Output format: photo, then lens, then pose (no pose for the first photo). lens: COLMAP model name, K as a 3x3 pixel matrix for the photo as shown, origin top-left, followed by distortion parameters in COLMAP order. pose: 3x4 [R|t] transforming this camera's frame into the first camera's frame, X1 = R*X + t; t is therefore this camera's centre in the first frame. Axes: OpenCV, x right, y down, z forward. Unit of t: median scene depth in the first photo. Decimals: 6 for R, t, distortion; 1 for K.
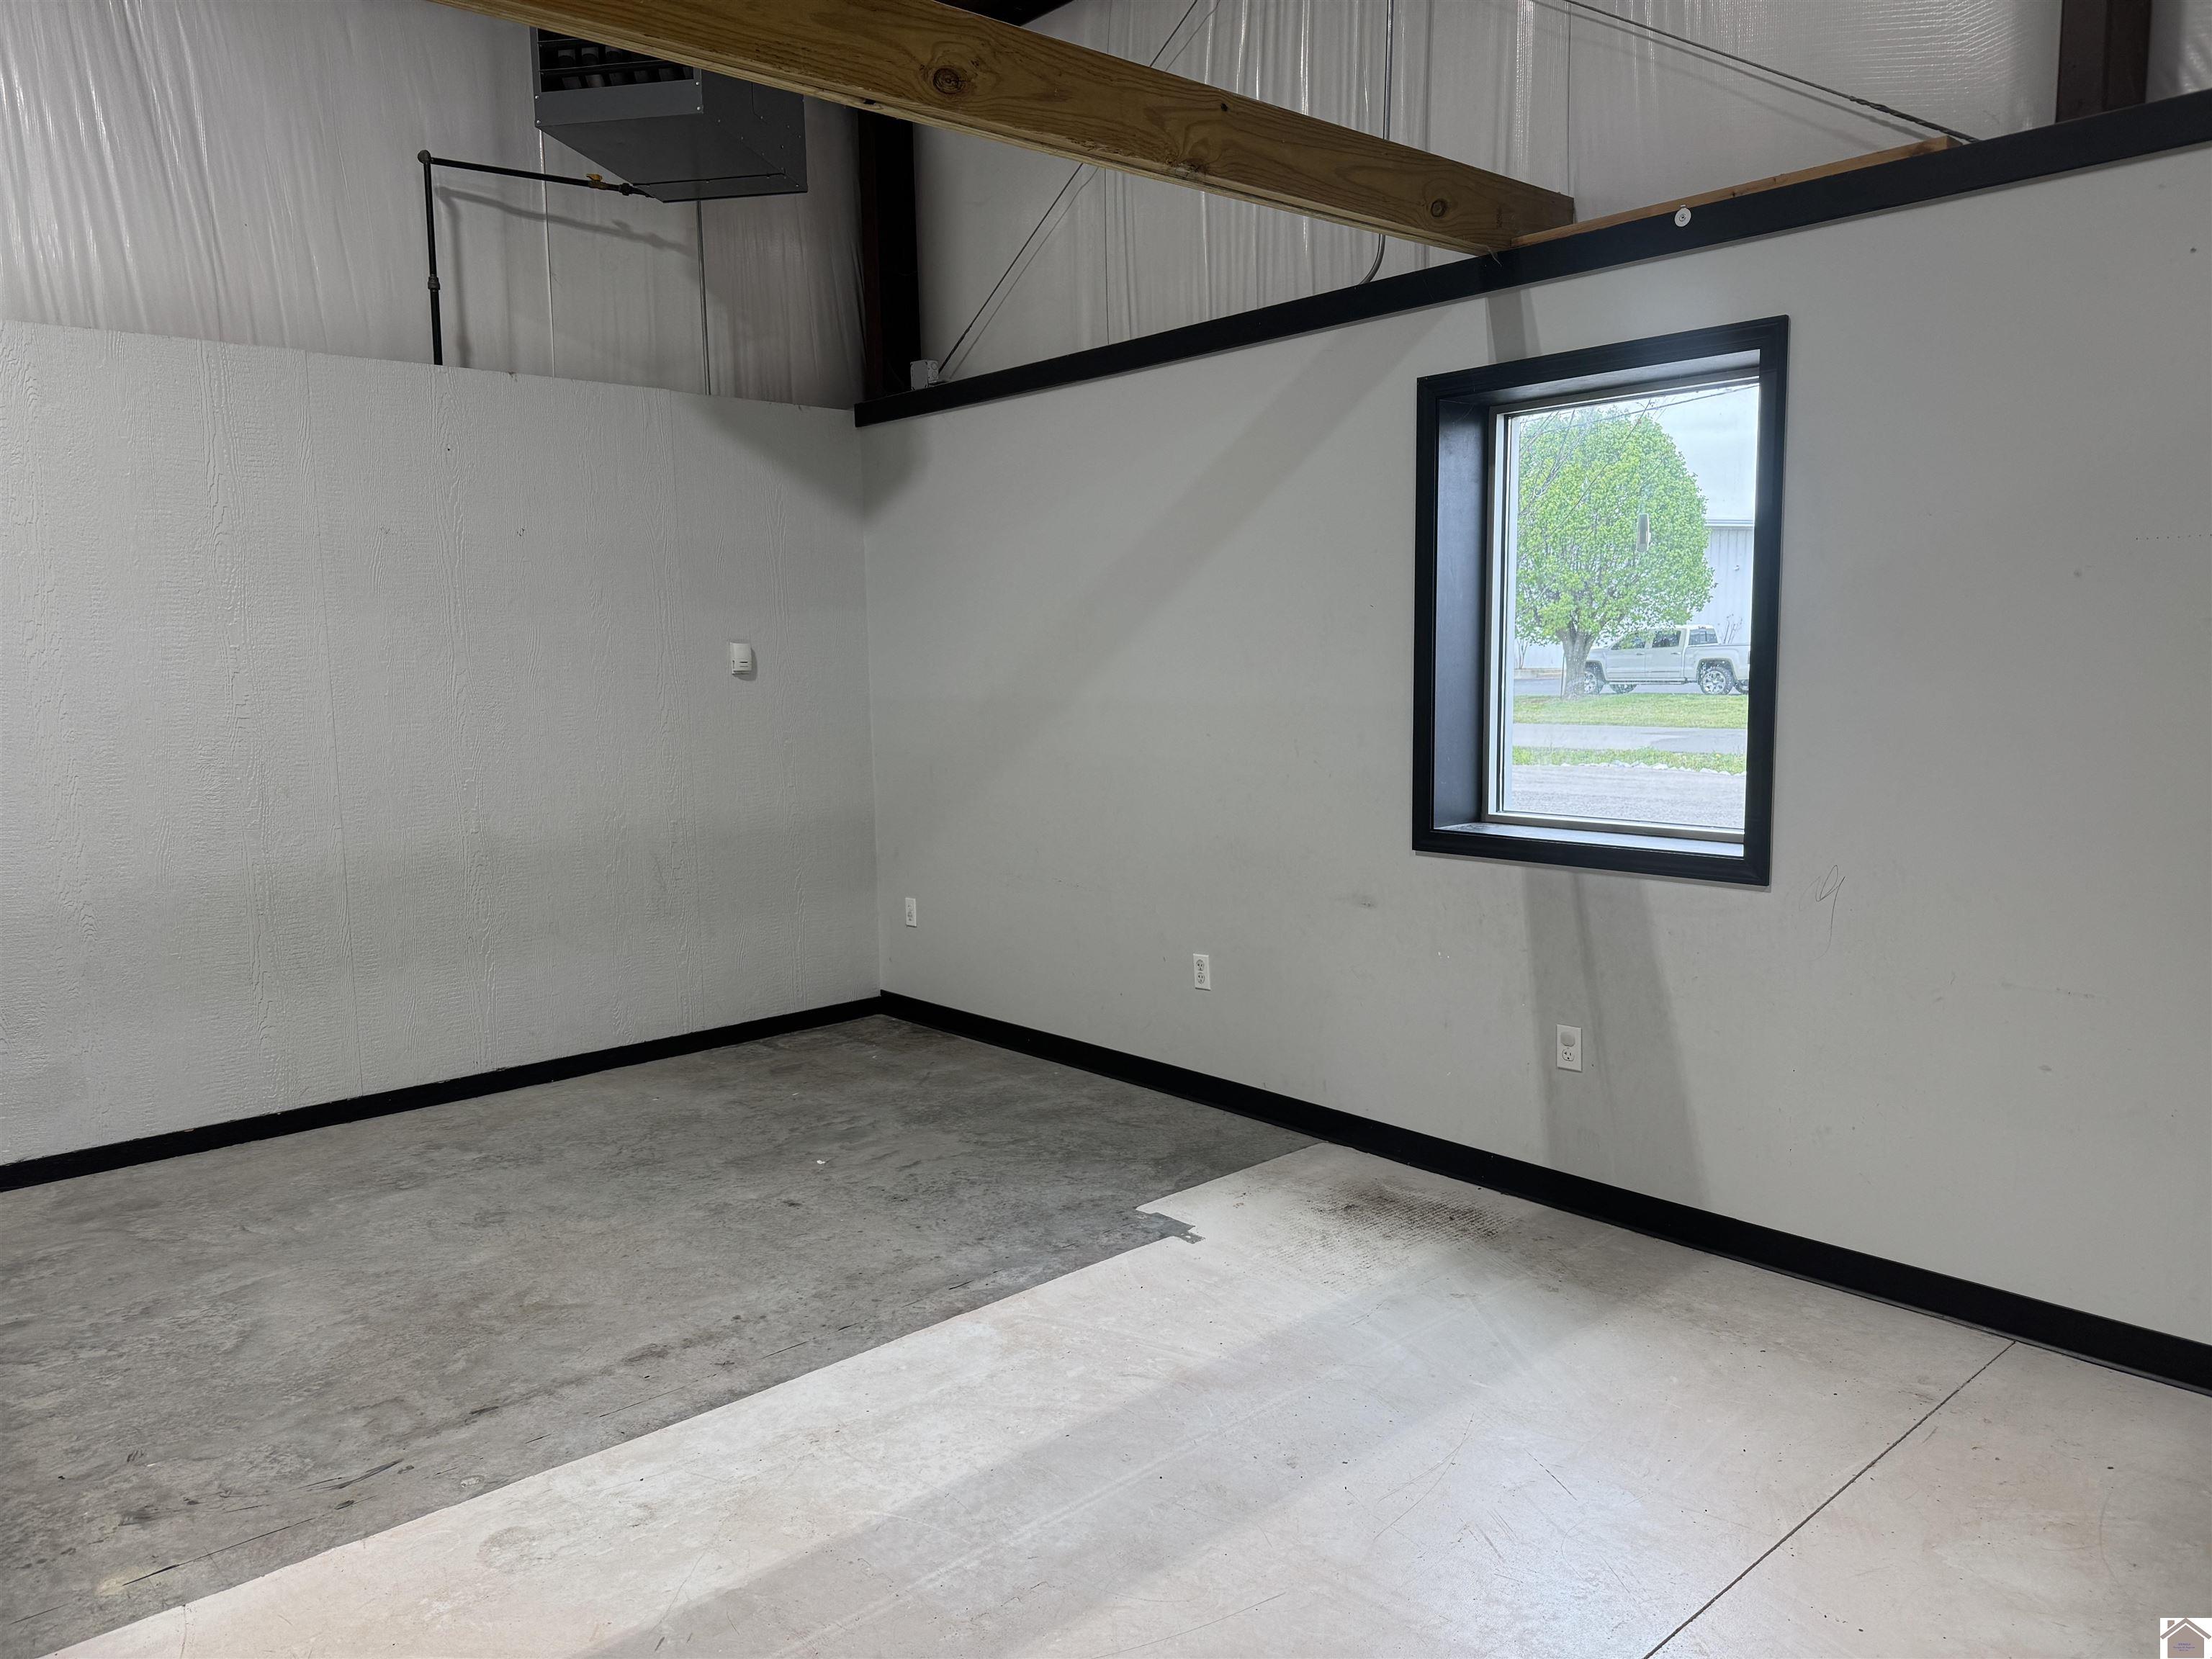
lens RADIAL K [[1572.7, 0, 1077.1], [0, 1572.7, 825.5], [0, 0, 1]] dist [0.050937, -0.074408]
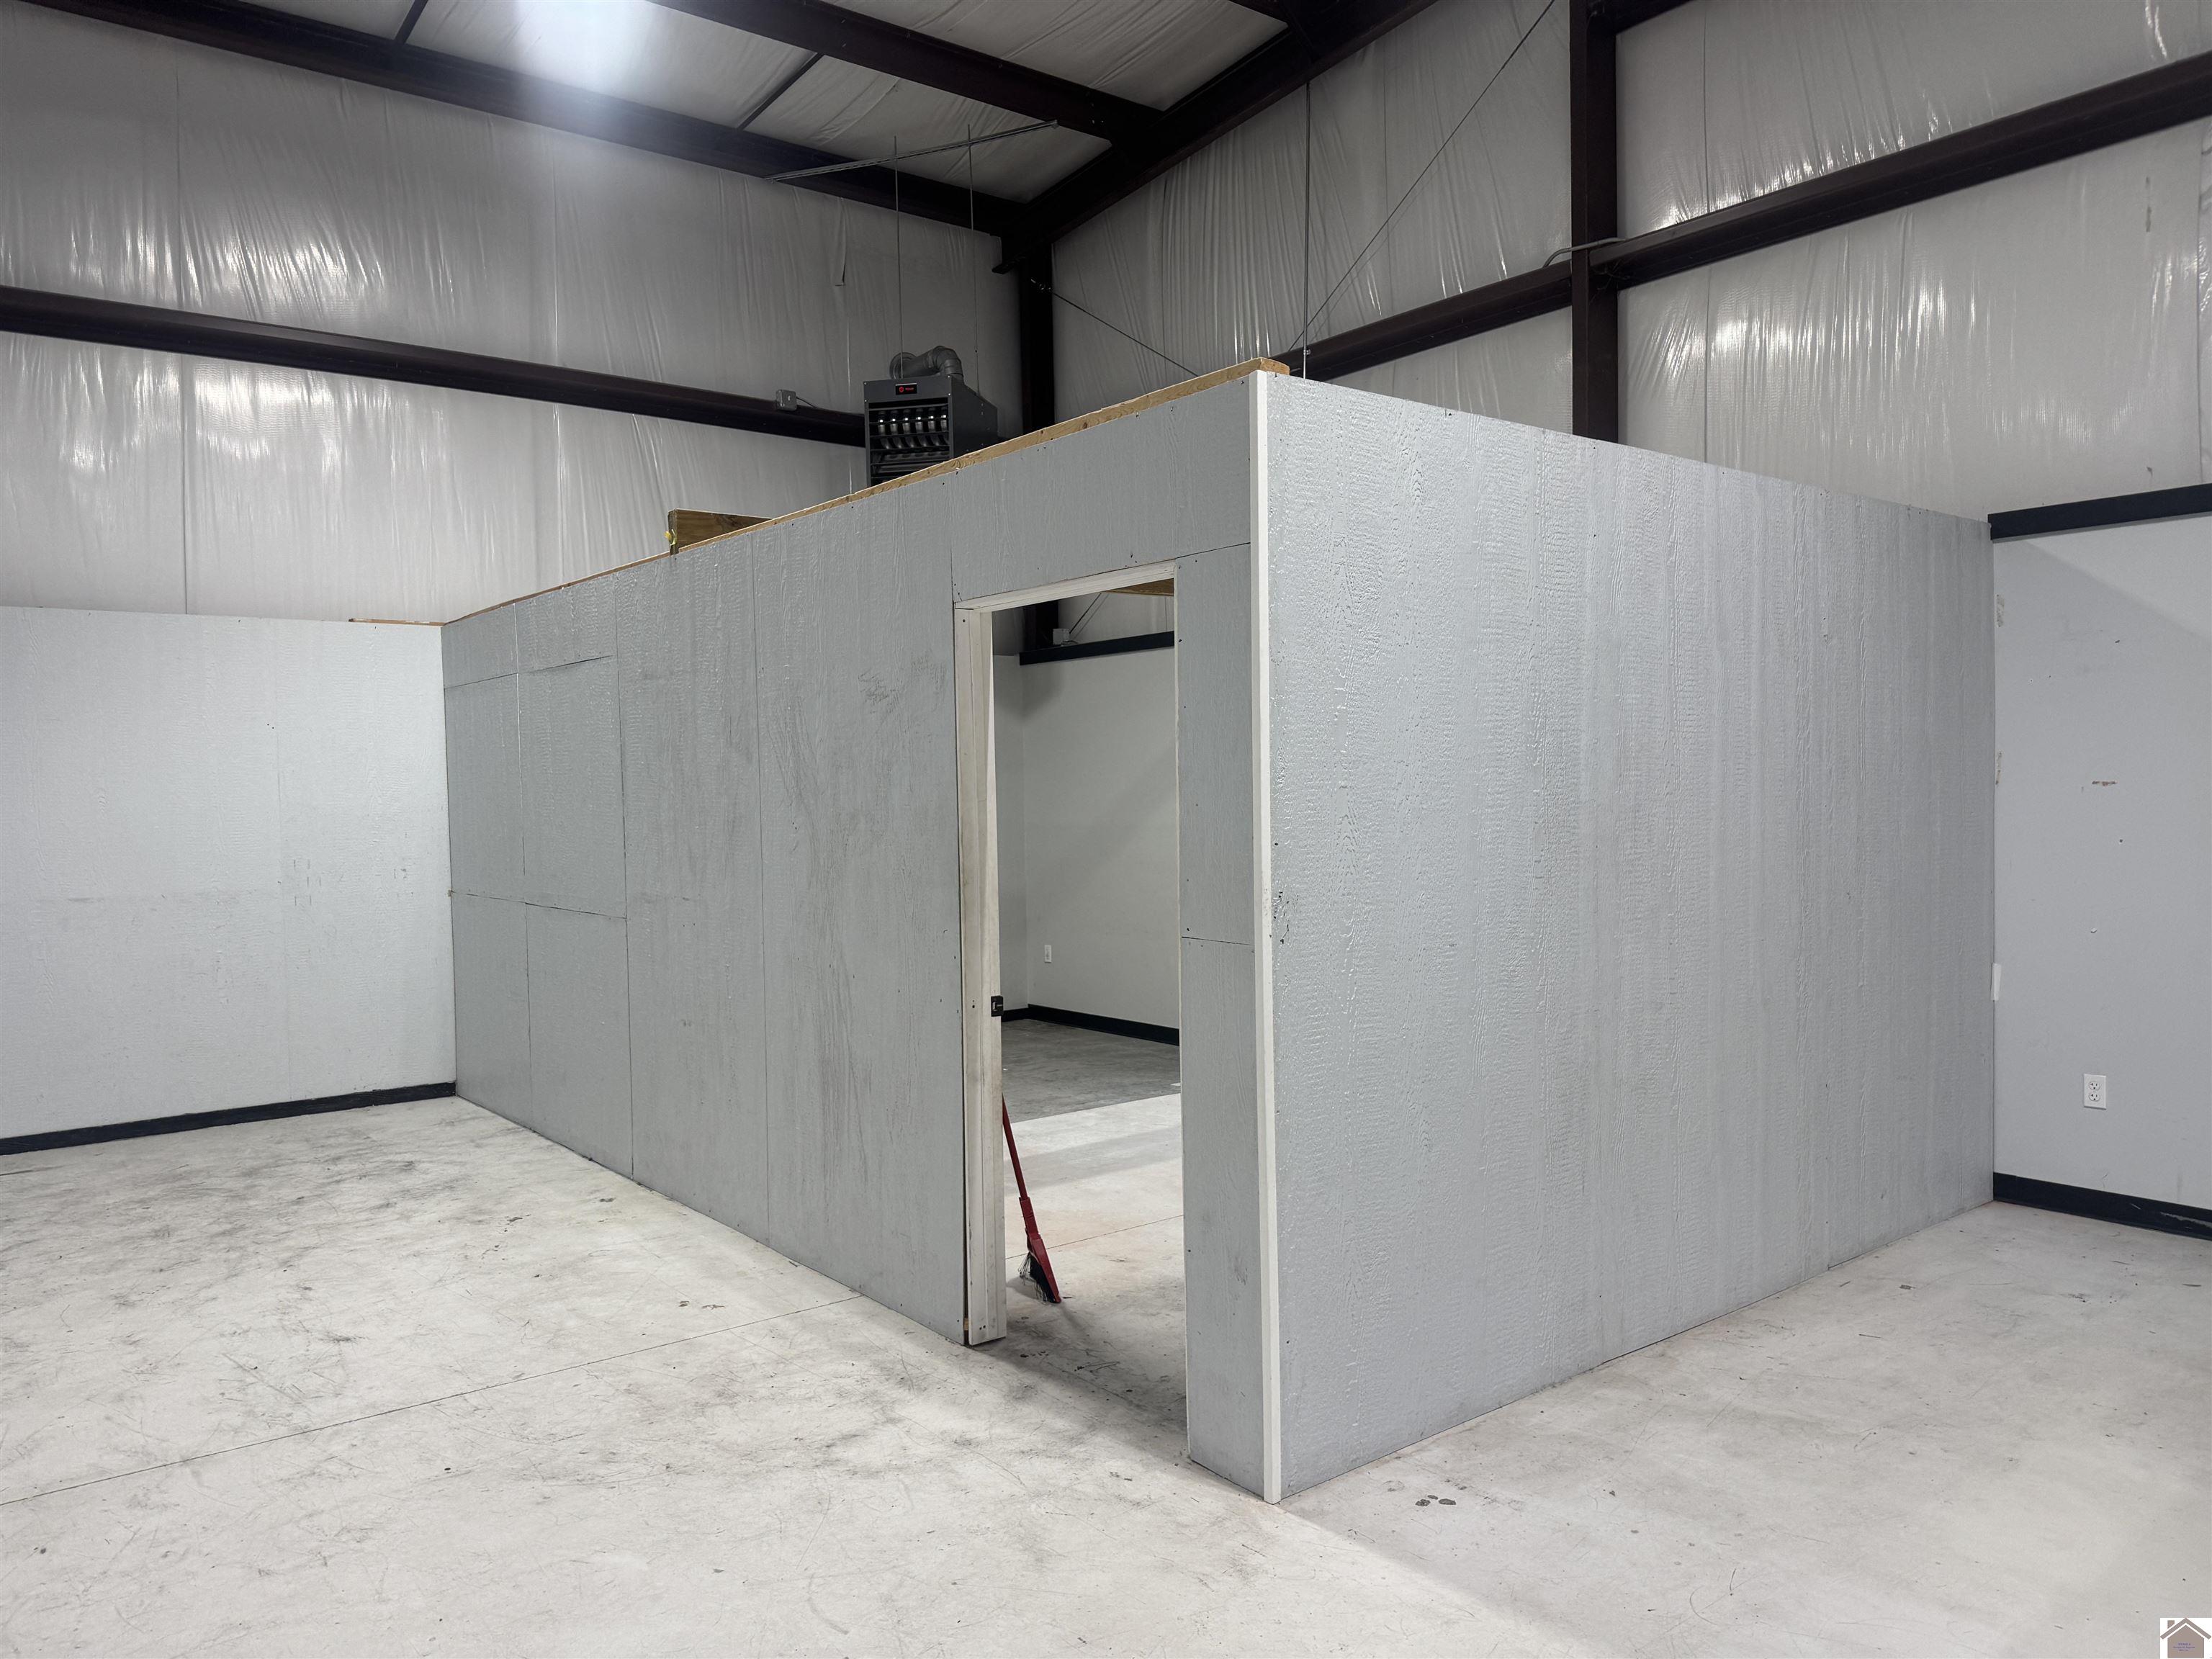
lens RADIAL K [[1551.4, 0, 1106.0], [0, 1551.4, 829.5], [0, 0, 1]] dist [0.026598, -0.000113]
pose [[0.998809, 0.003570, -0.048659, 0.039324], [-0.007524, 0.996660, -0.081320, 0.067775], [0.048206, 0.081589, 0.995500, -0.737064]]
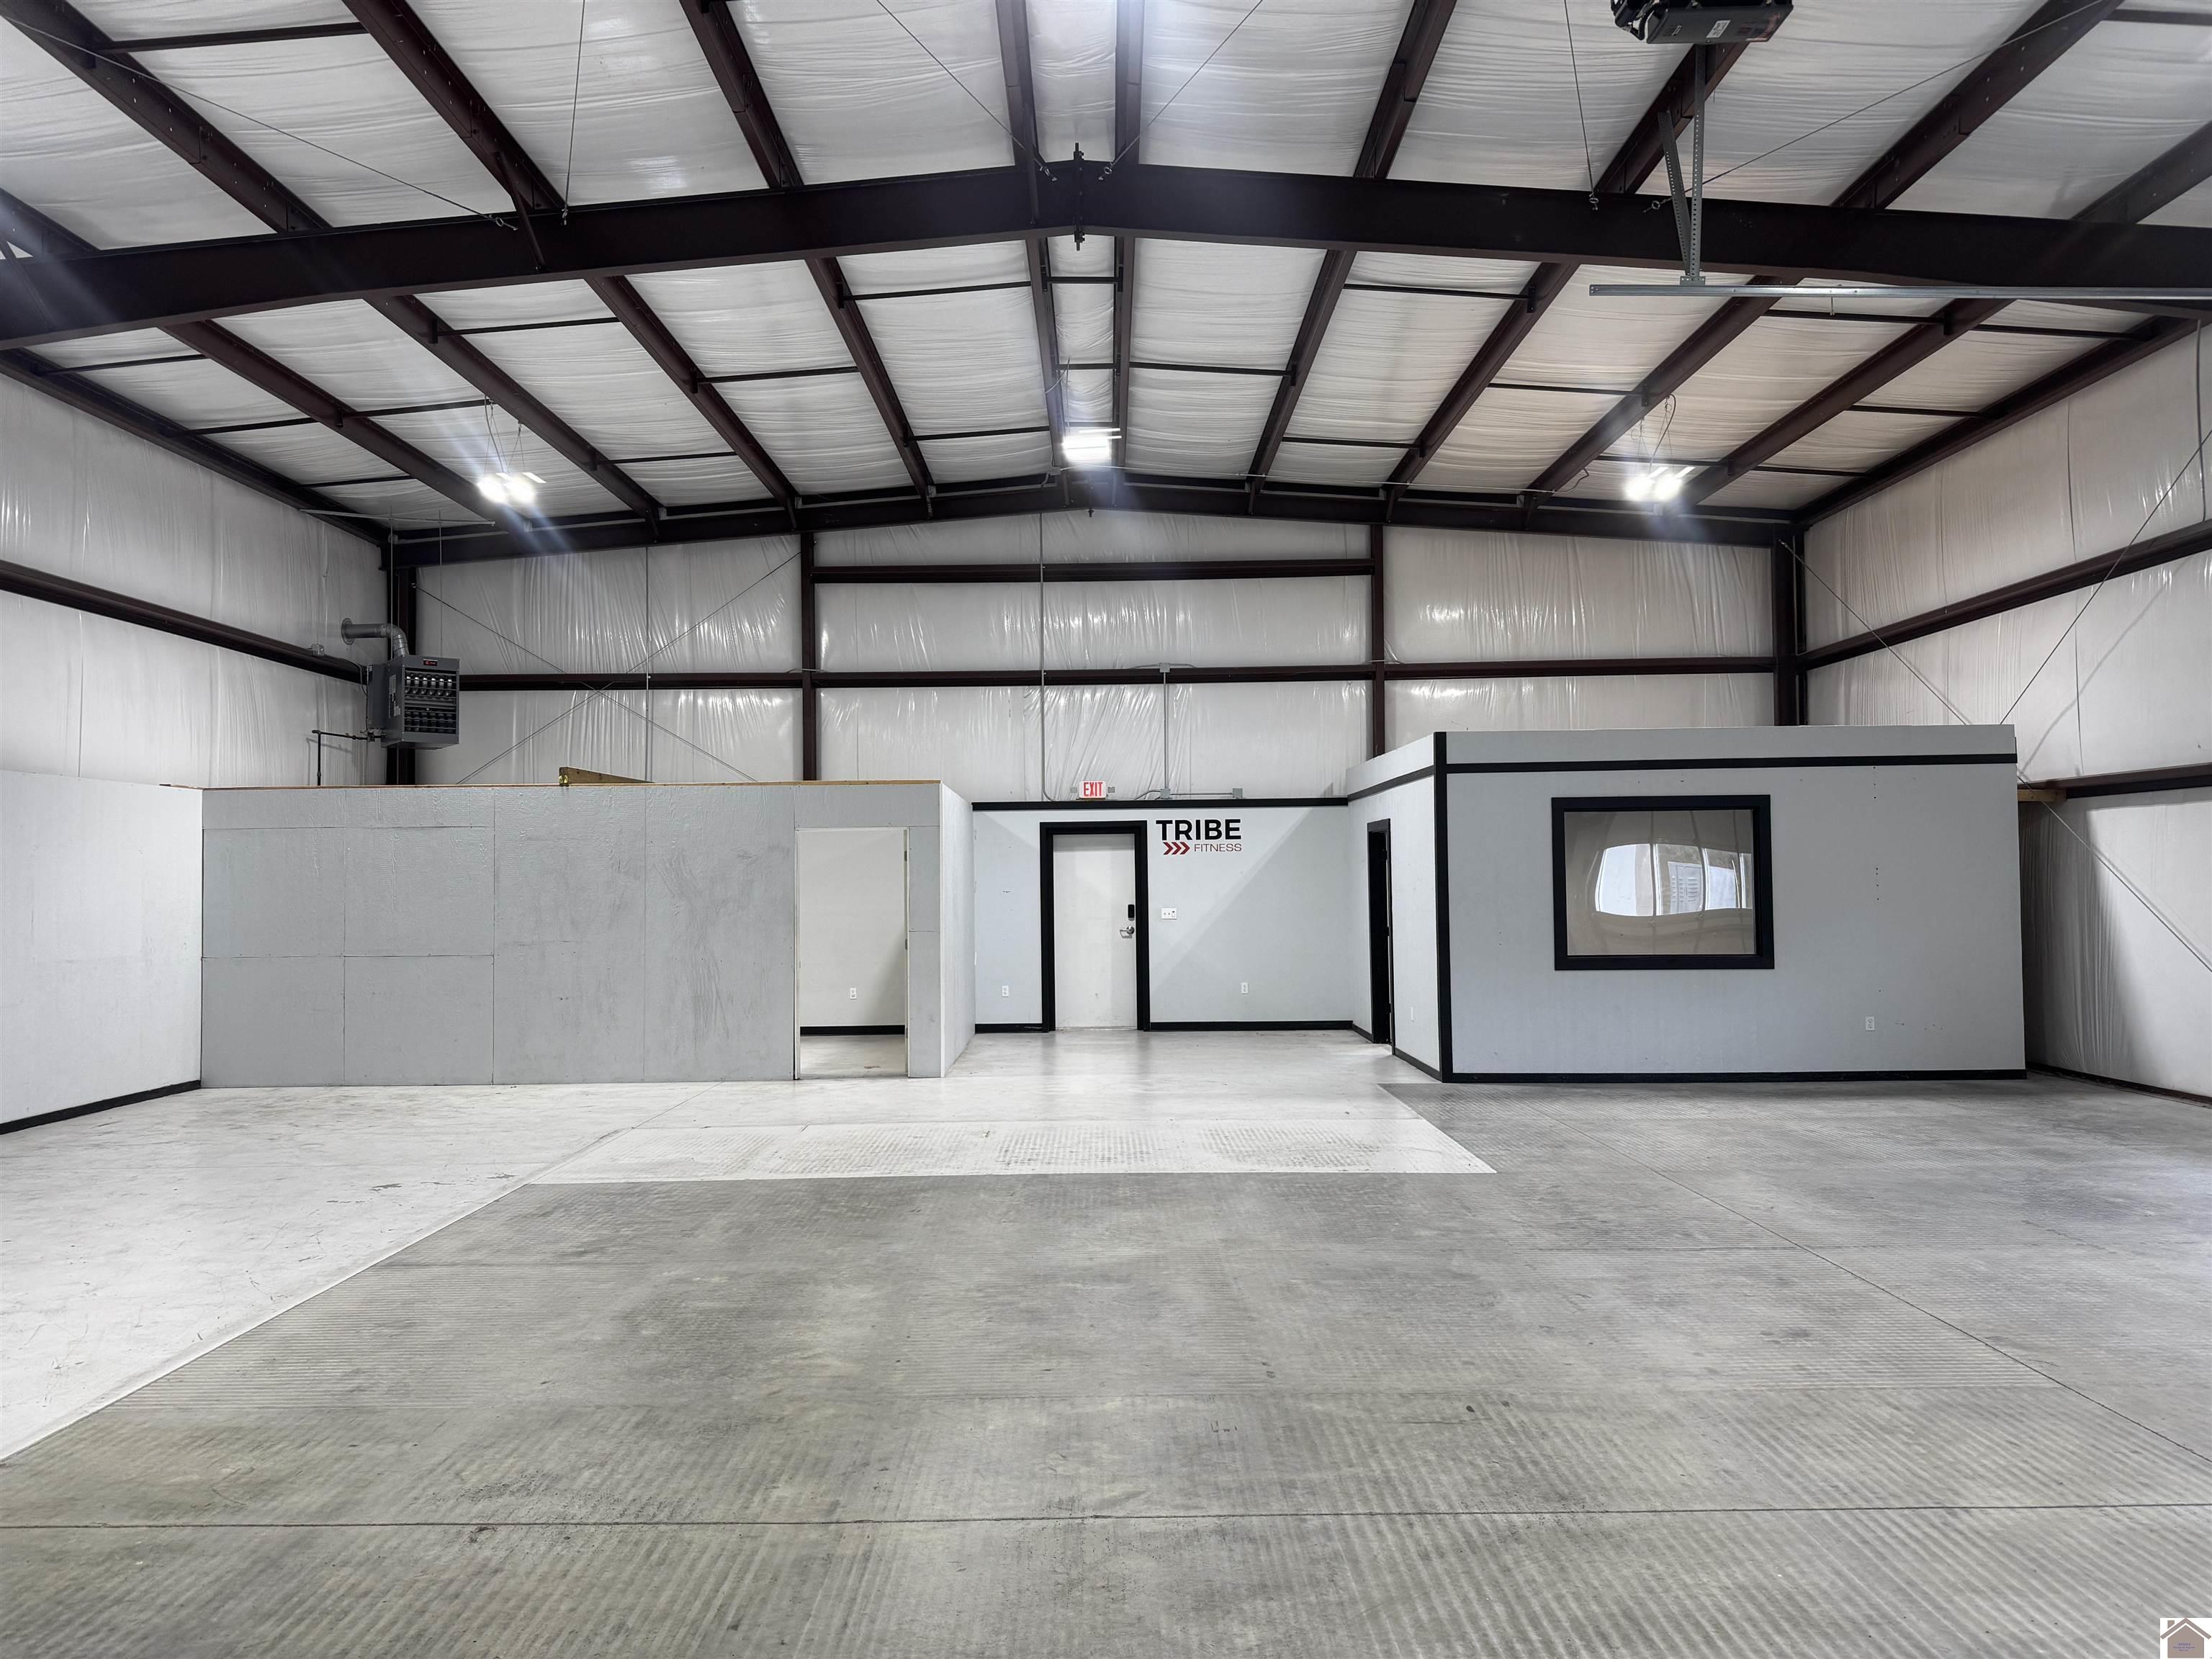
lens RADIAL K [[1572.7, 0, 1077.1], [0, 1572.7, 825.5], [0, 0, 1]] dist [0.050937, -0.074408]
pose [[0.662037, 0.037866, 0.748514, -1.691058], [0.081056, 0.989247, -0.121735, 0.220765], [-0.745075, 0.141265, 0.651849, -1.919261]]
